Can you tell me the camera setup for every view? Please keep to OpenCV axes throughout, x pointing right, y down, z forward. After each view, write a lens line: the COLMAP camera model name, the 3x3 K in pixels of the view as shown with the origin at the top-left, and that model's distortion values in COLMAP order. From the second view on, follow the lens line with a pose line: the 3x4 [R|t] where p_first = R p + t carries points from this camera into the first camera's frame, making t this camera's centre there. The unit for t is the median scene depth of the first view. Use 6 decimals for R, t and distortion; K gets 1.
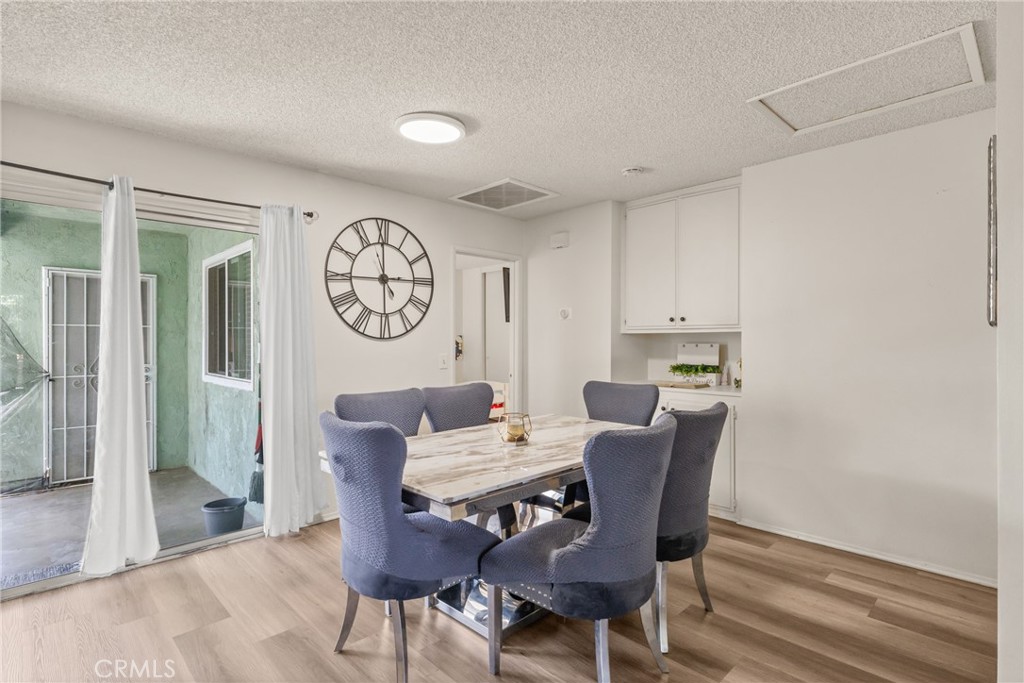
lens RADIAL K [[497.4, 0, 510.4], [0, 497.4, 346.7], [0, 0, 1]] dist [0.005321, 0.000787]
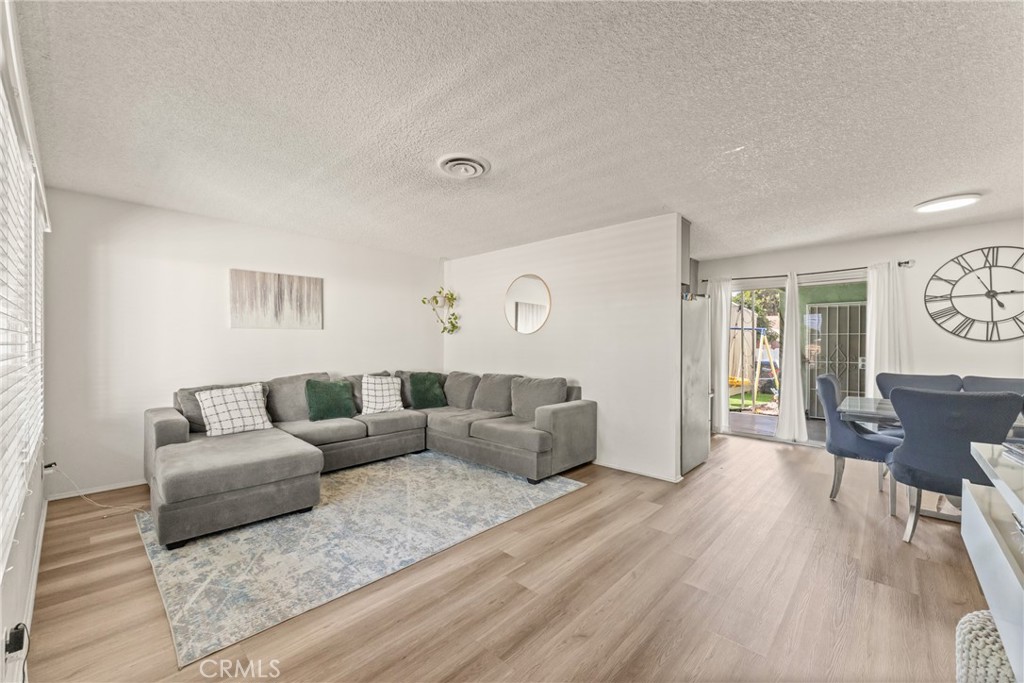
lens RADIAL K [[408.1, 0, 509.1], [0, 408.1, 344.1], [0, 0, 1]] dist [-0.001727, -0.000160]
pose [[0.051118, 0.004973, -0.998680, 0.720488], [-0.013601, 0.999898, 0.004283, 0.004155], [0.998600, 0.013365, 0.051181, -0.284939]]
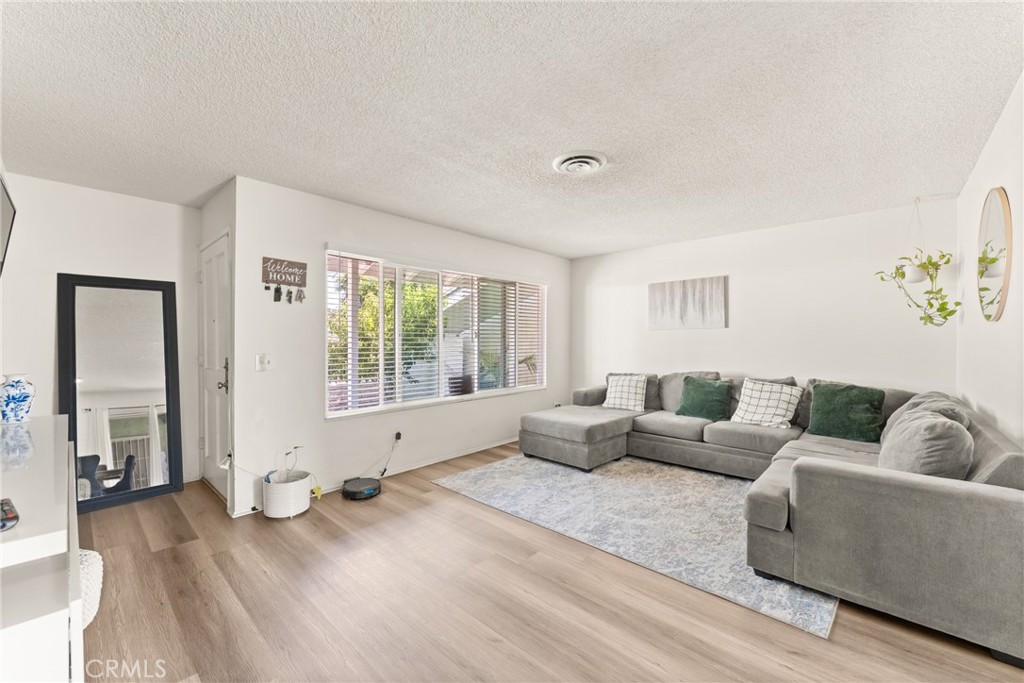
lens RADIAL K [[408.1, 0, 512.6], [0, 408.1, 344.8], [0, 0, 1]] dist [-0.001727, -0.000160]
pose [[-0.998116, 0.002590, -0.061306, 0.167156], [0.001397, 0.999809, 0.019496, -0.002321], [0.061344, 0.019374, -0.997929, 0.361816]]
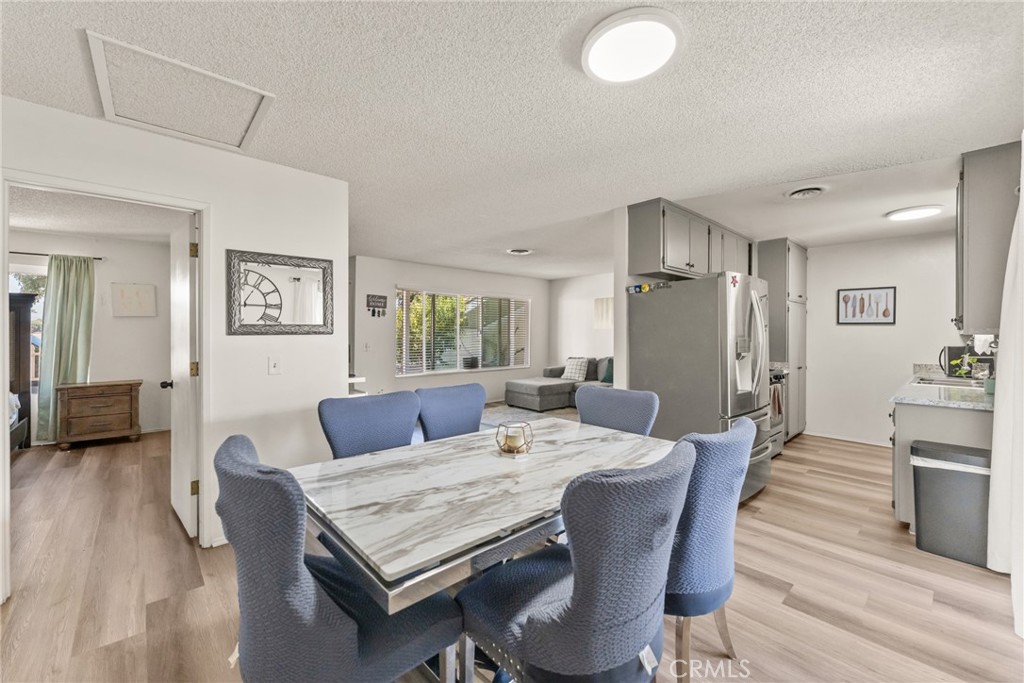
lens RADIAL K [[408.1, 0, 512.2], [0, 408.1, 334.6], [0, 0, 1]] dist [-0.001727, -0.000160]
pose [[-0.999737, -0.001865, 0.022874, 0.002588], [-0.001510, 0.999878, 0.015535, -0.028305], [-0.022900, 0.015497, -0.999618, 1.115203]]
